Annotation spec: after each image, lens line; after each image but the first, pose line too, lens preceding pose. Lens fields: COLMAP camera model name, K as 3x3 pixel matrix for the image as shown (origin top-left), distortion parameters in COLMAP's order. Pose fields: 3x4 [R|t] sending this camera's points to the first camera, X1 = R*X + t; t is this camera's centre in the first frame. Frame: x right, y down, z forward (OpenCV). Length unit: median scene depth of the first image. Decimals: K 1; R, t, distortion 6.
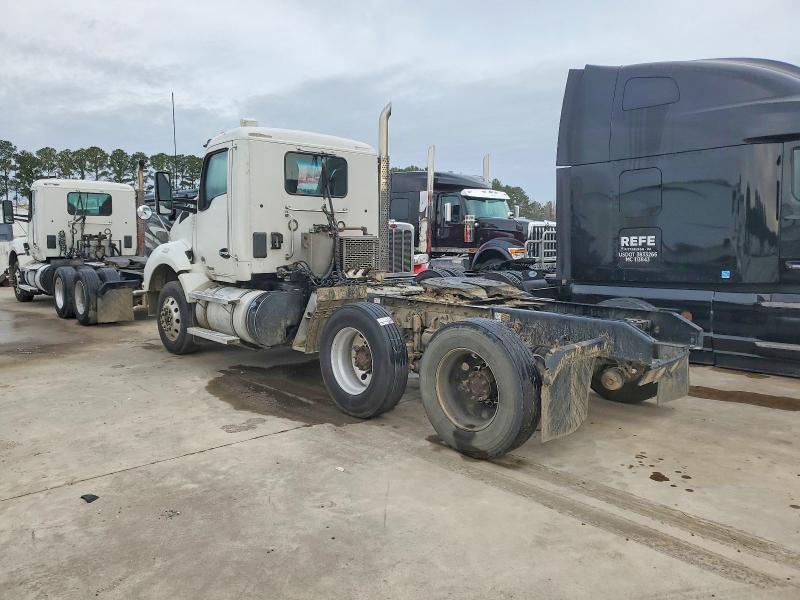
lens RADIAL K [[624.3, 0, 398.4], [0, 624.3, 294.8], [0, 0, 1]] dist [0.022819, 0.020306]
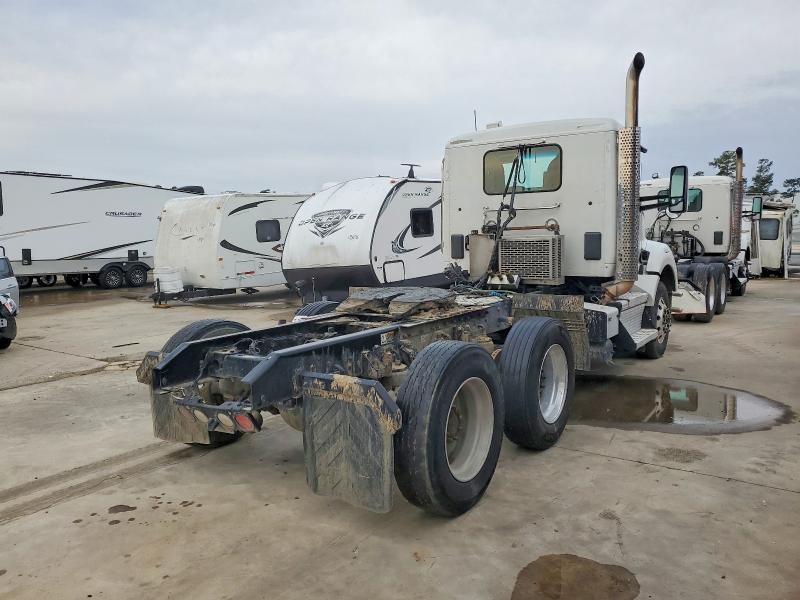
lens RADIAL K [[624.3, 0, 401.2], [0, 624.3, 300.2], [0, 0, 1]] dist [0.022819, 0.020306]
pose [[0.206452, 0.093808, -0.973949, 0.852817], [-0.071787, 0.994163, 0.080538, -0.072913], [0.975820, 0.053289, 0.211982, 0.741638]]
